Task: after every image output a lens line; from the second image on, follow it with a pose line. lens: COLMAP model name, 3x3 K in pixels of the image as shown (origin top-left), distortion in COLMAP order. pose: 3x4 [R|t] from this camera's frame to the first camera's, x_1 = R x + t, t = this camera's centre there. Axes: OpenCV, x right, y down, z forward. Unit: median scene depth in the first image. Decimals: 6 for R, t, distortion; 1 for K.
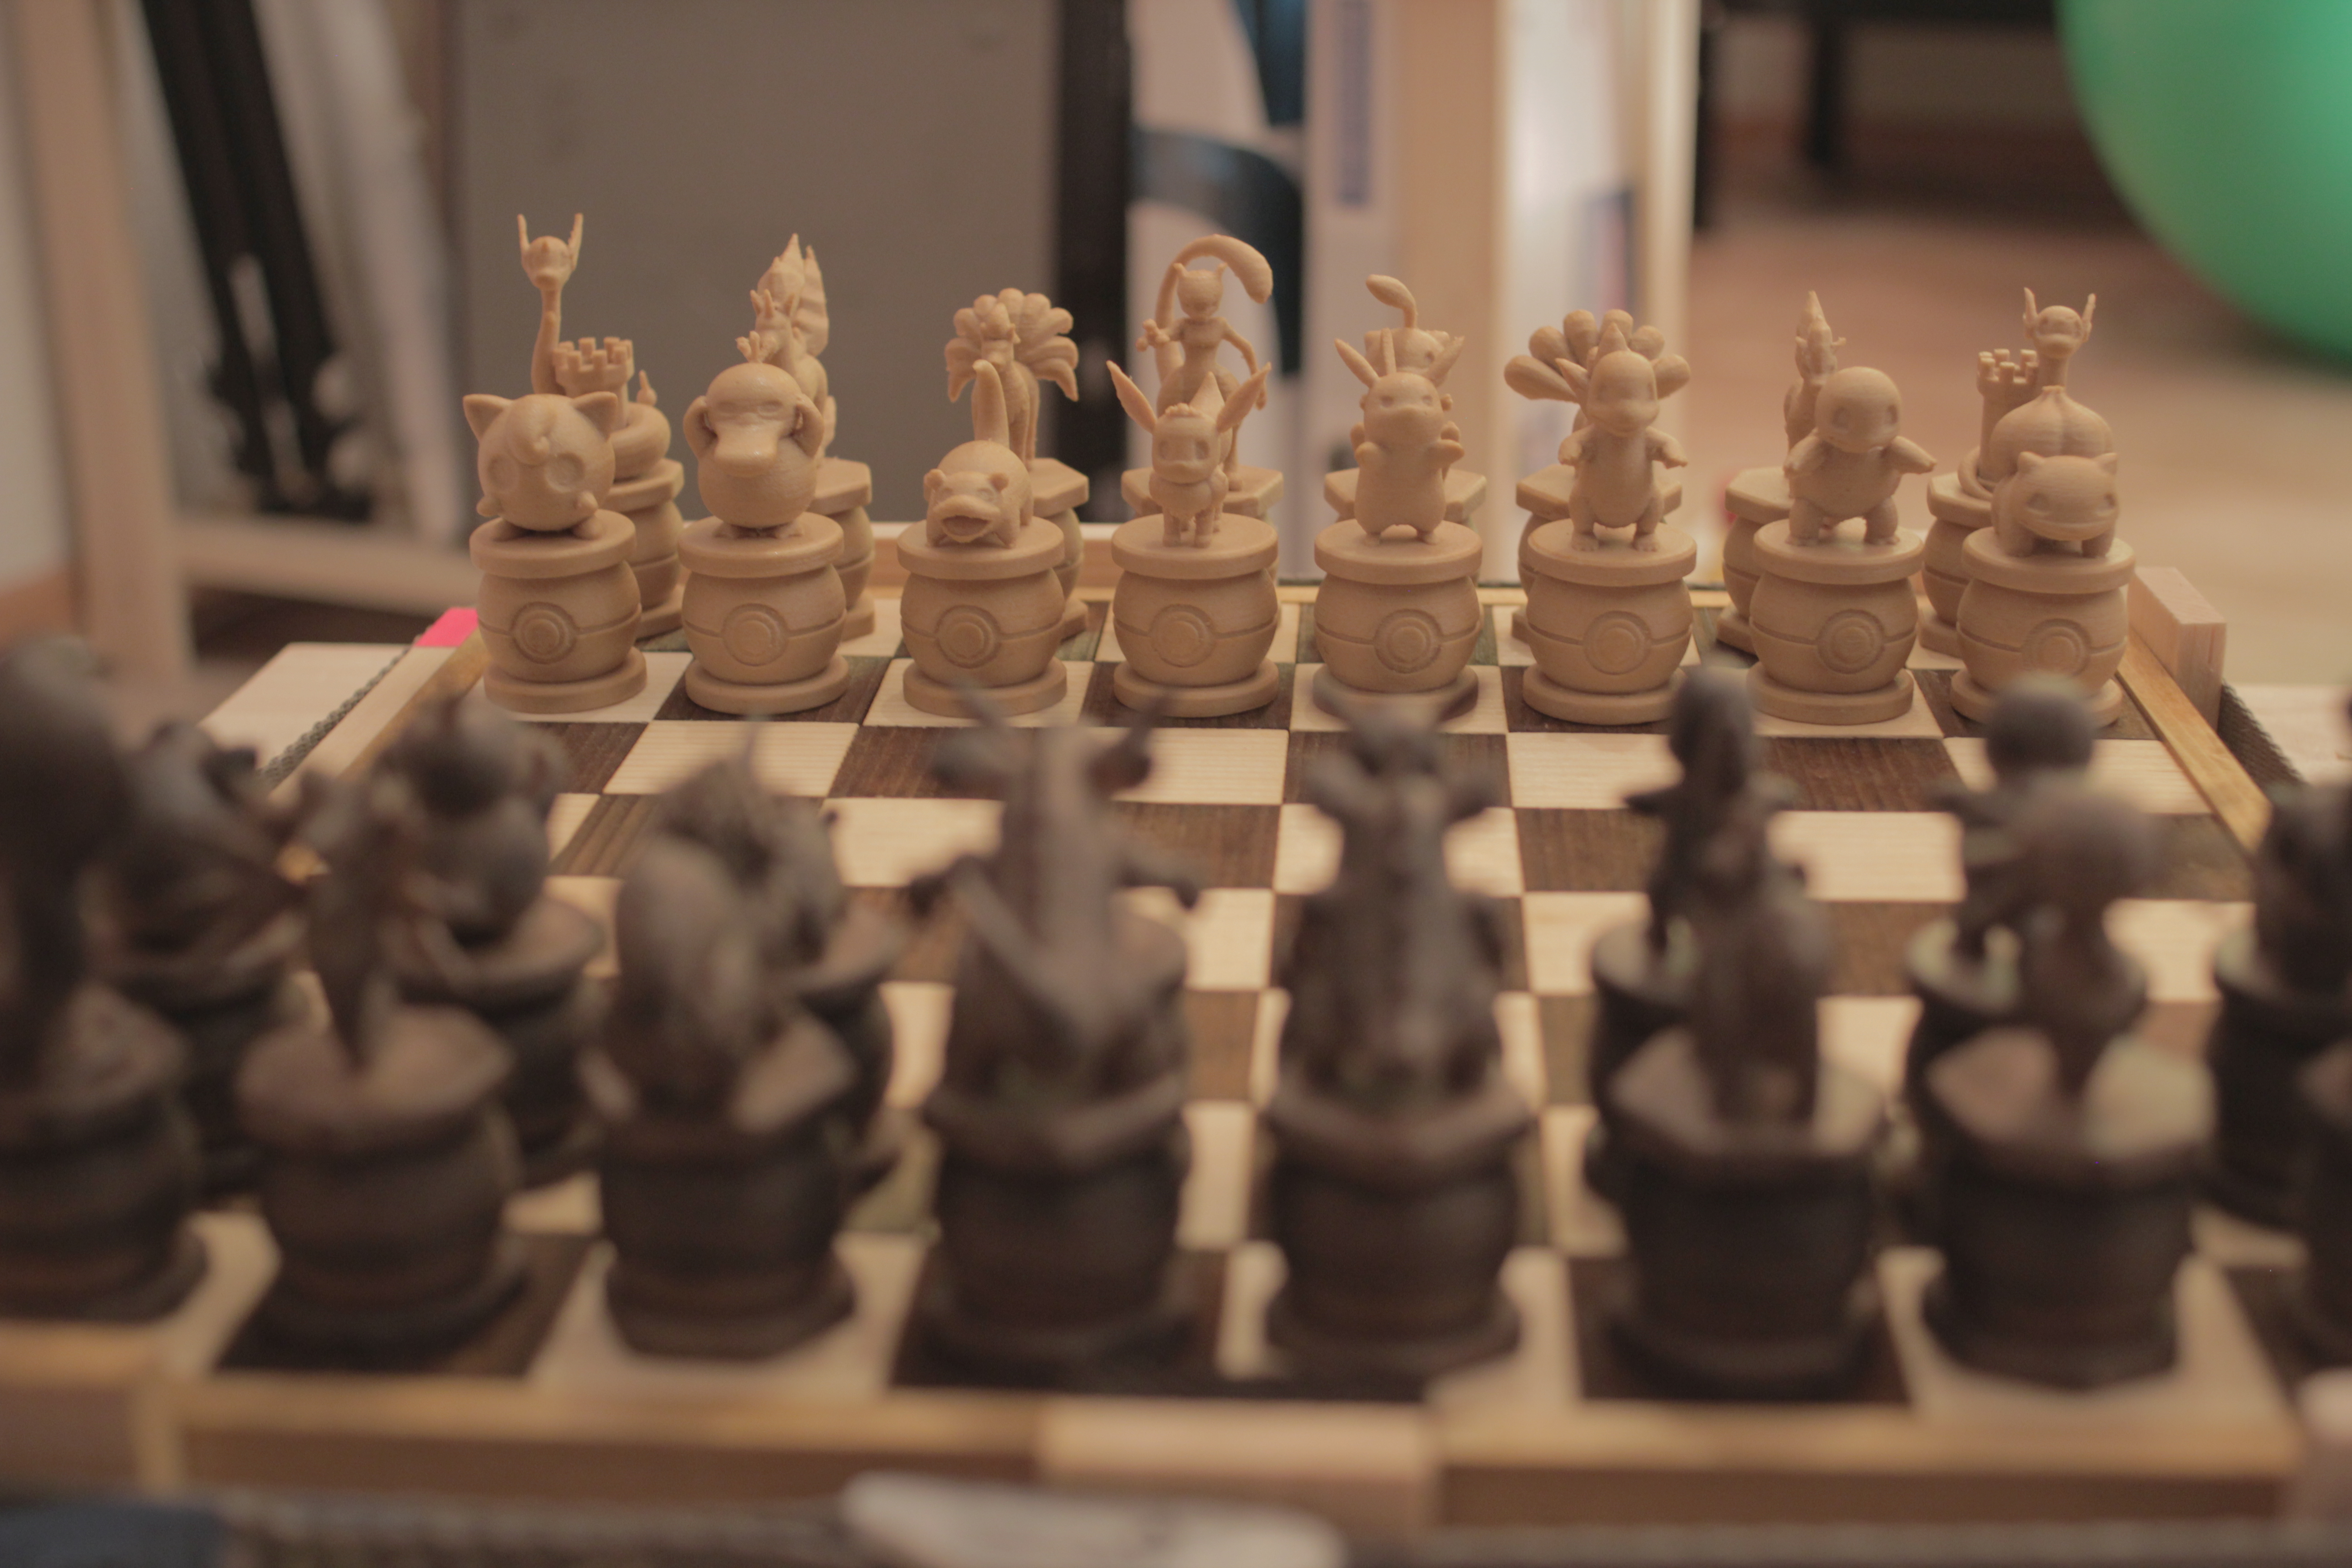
lens RADIAL K [[3165.6, 0, 1163.9], [0, 3165.6, 782.0], [0, 0, 1]] dist [-0.087174, 0.000000]
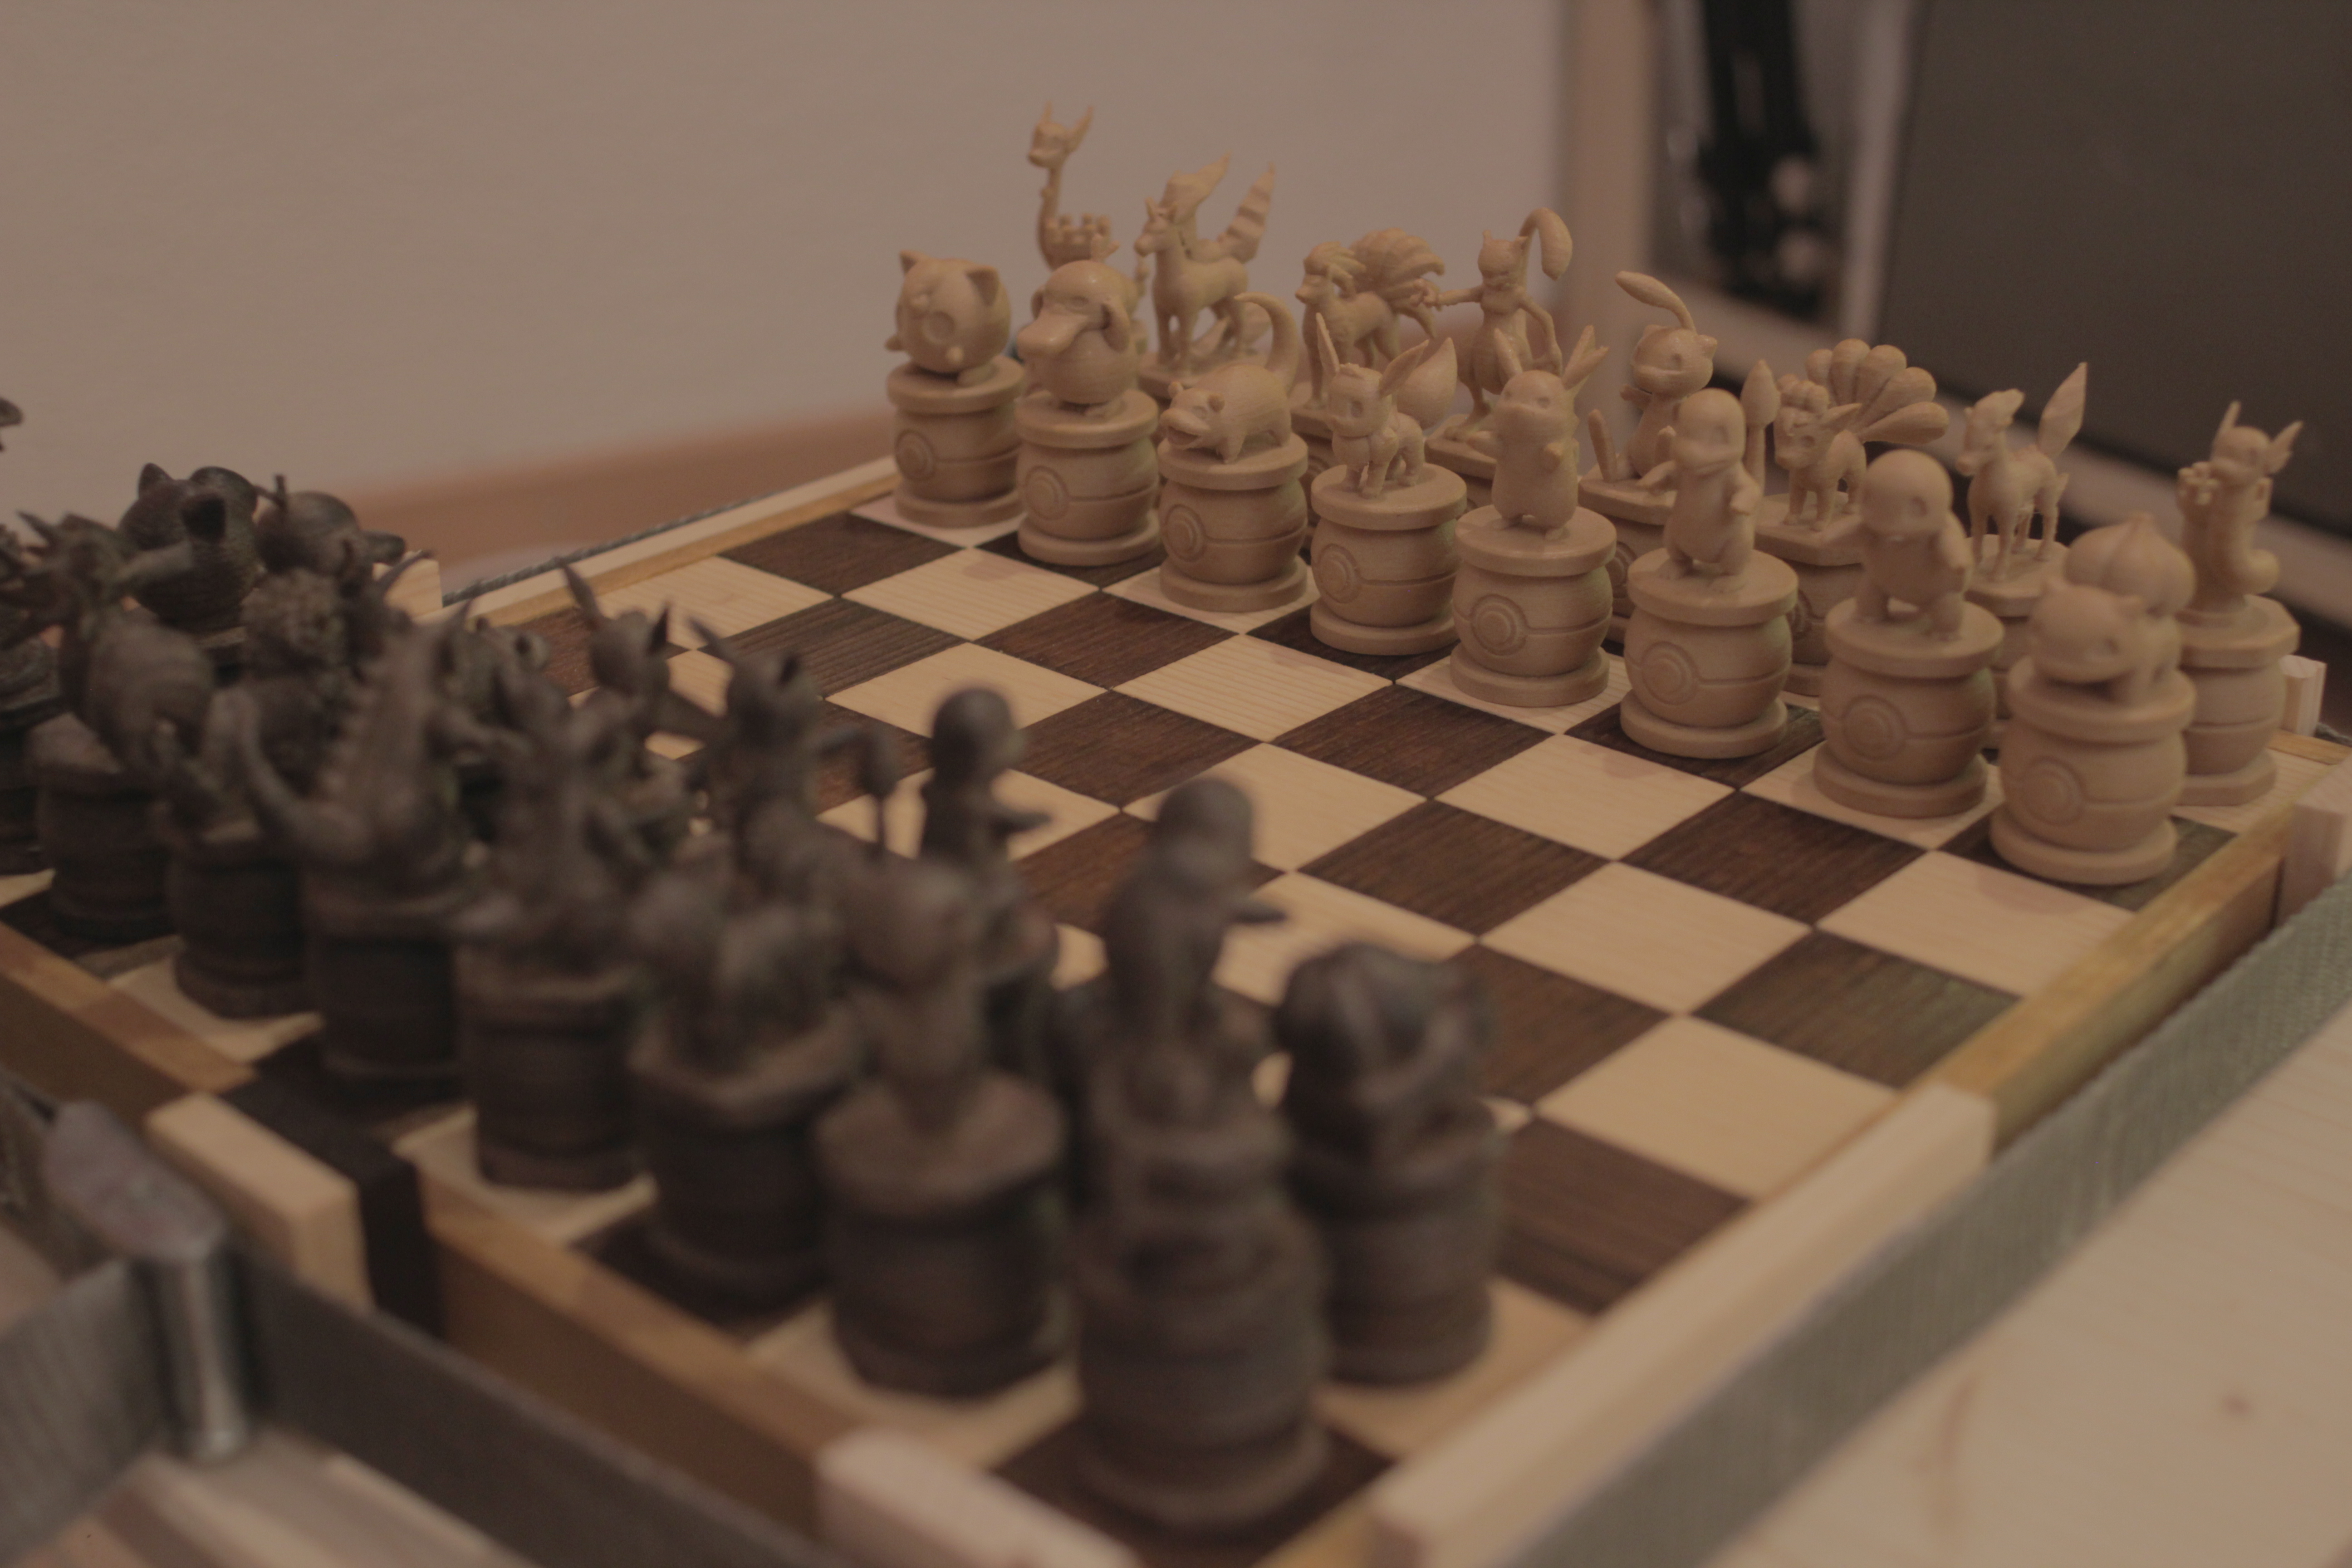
lens RADIAL K [[3165.6, 0, 1180.1], [0, 3165.6, 785.8], [0, 0, 1]] dist [-0.087174, 0.000000]
pose [[0.787222, 0.253289, -0.562252, 0.590046], [-0.205845, 0.967391, 0.147592, -0.124486], [0.581300, -0.000450, 0.813689, 0.084379]]
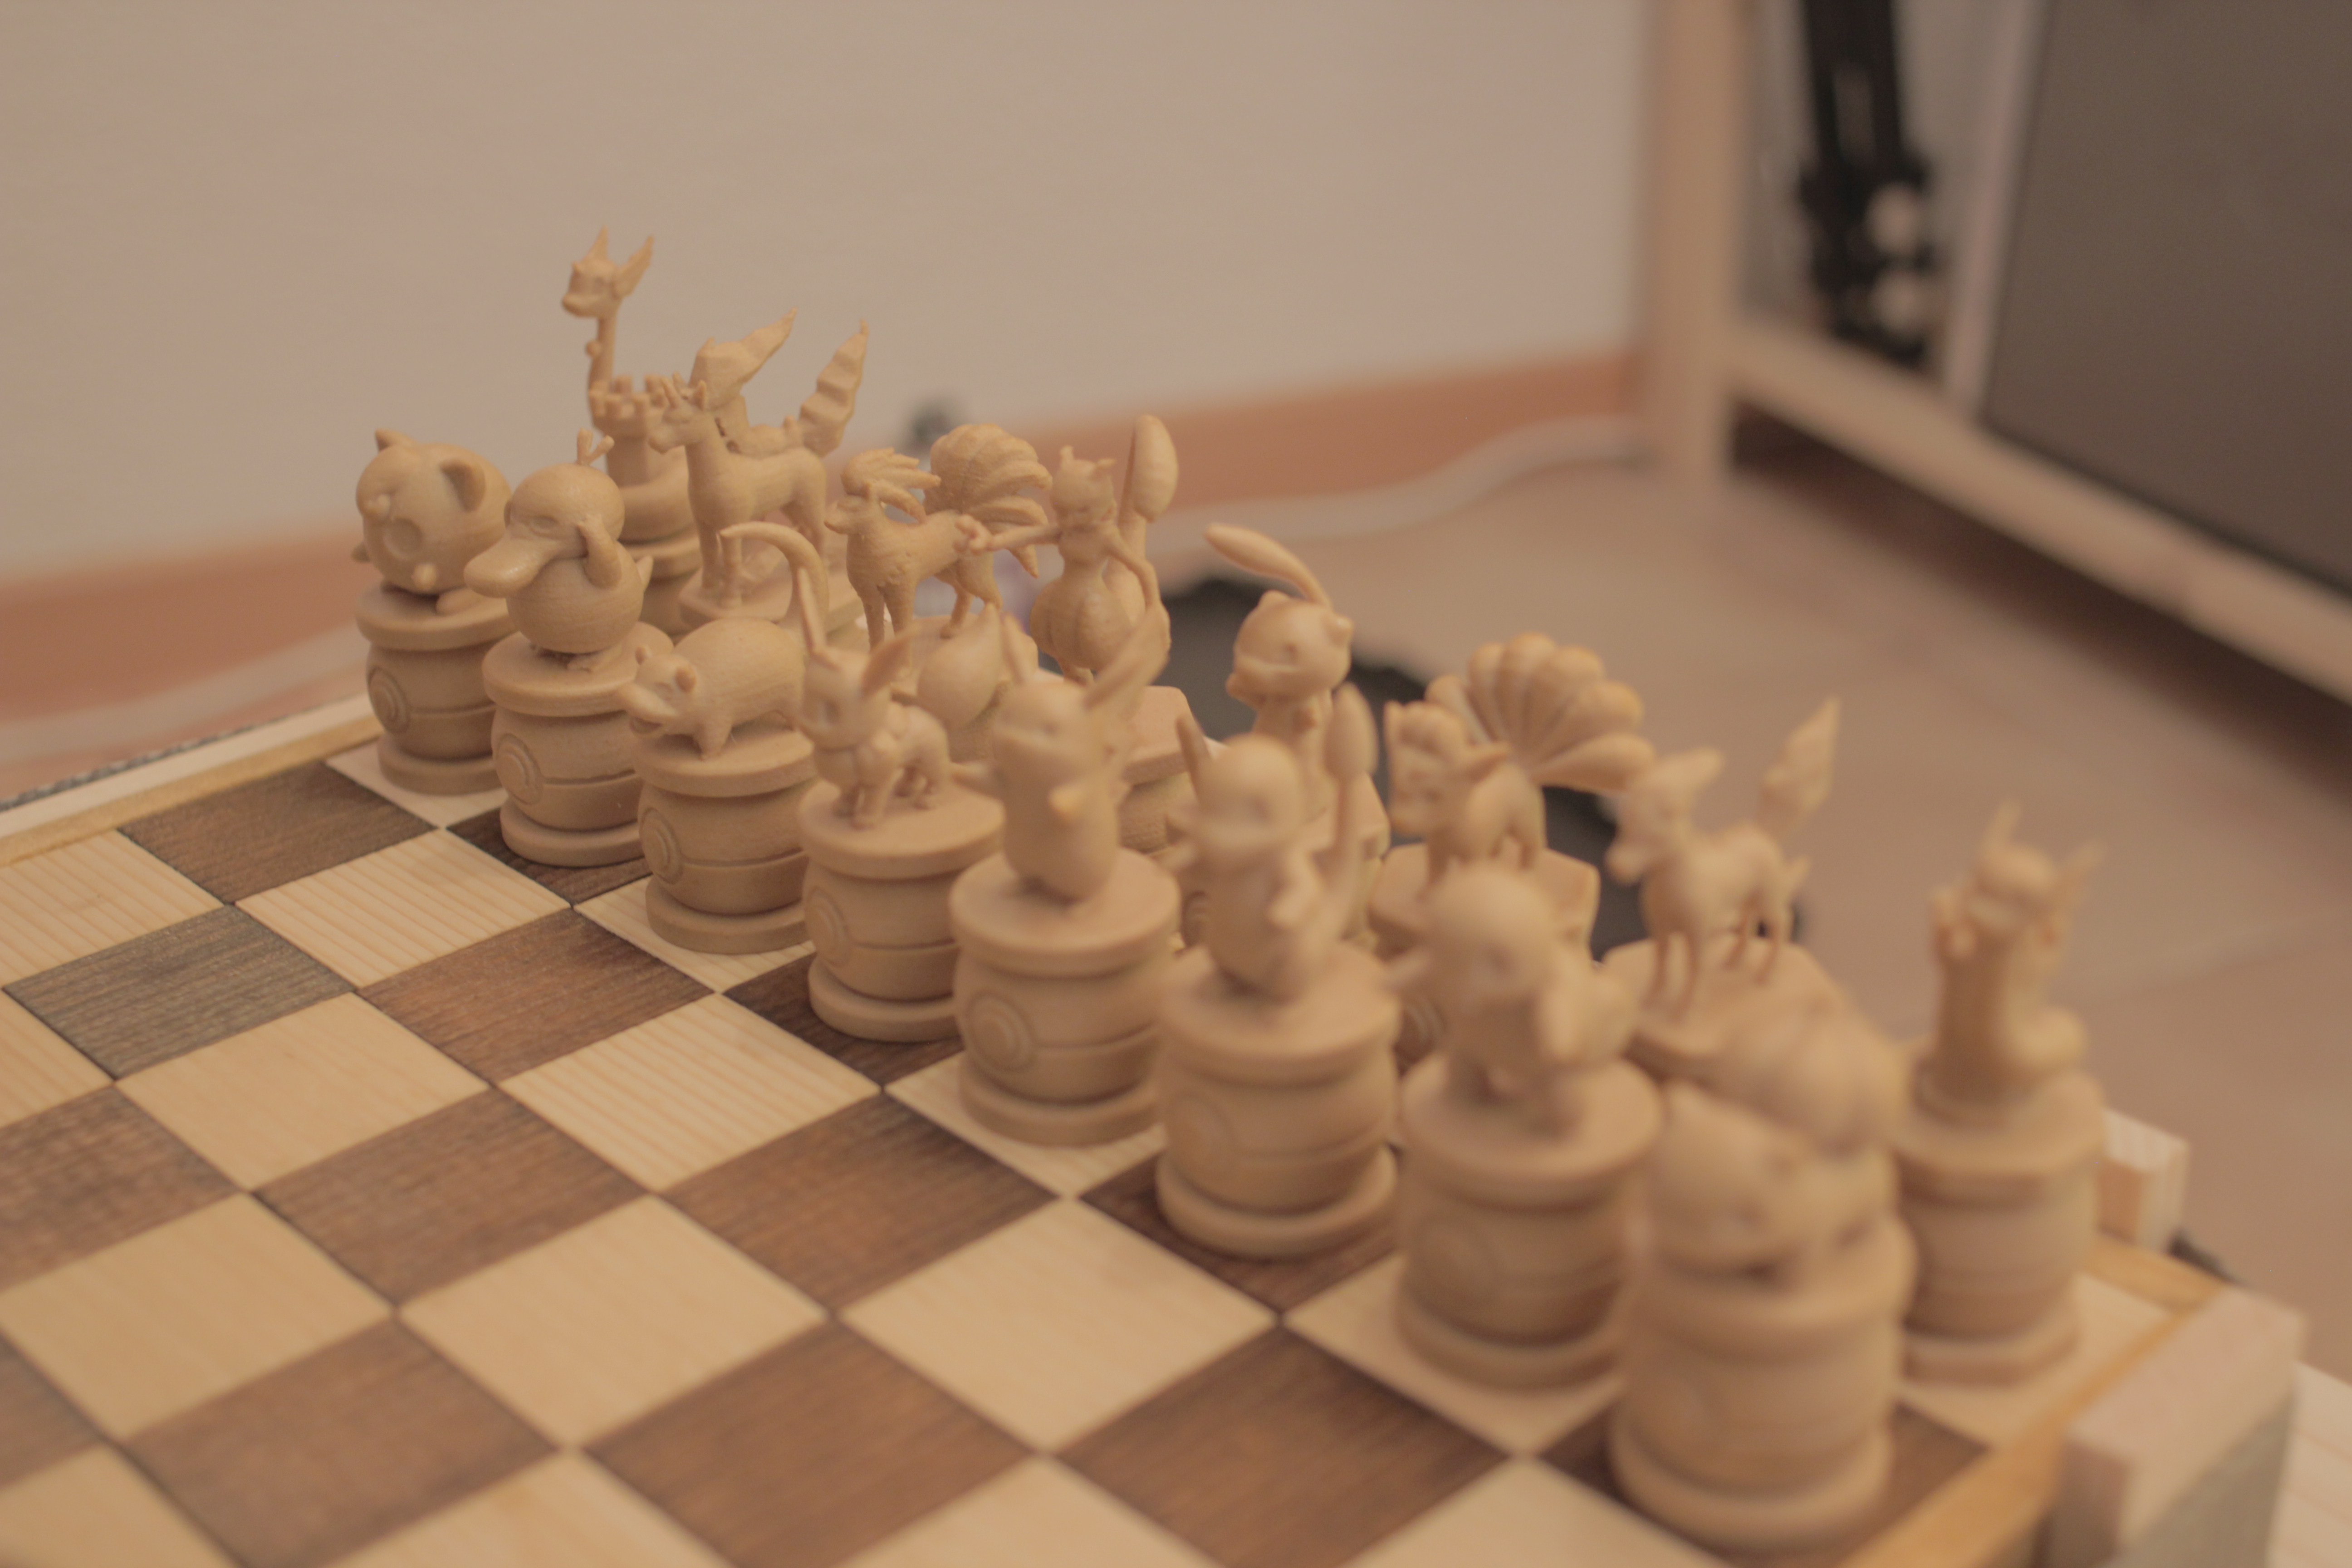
lens RADIAL K [[3165.6, 0, 1174.8], [0, 3165.6, 783.0], [0, 0, 1]] dist [-0.087174, 0.000000]
pose [[0.730979, 0.286542, -0.619325, 0.543880], [-0.222146, 0.958053, 0.181066, -0.241379], [0.645230, 0.005226, 0.763971, 0.452878]]
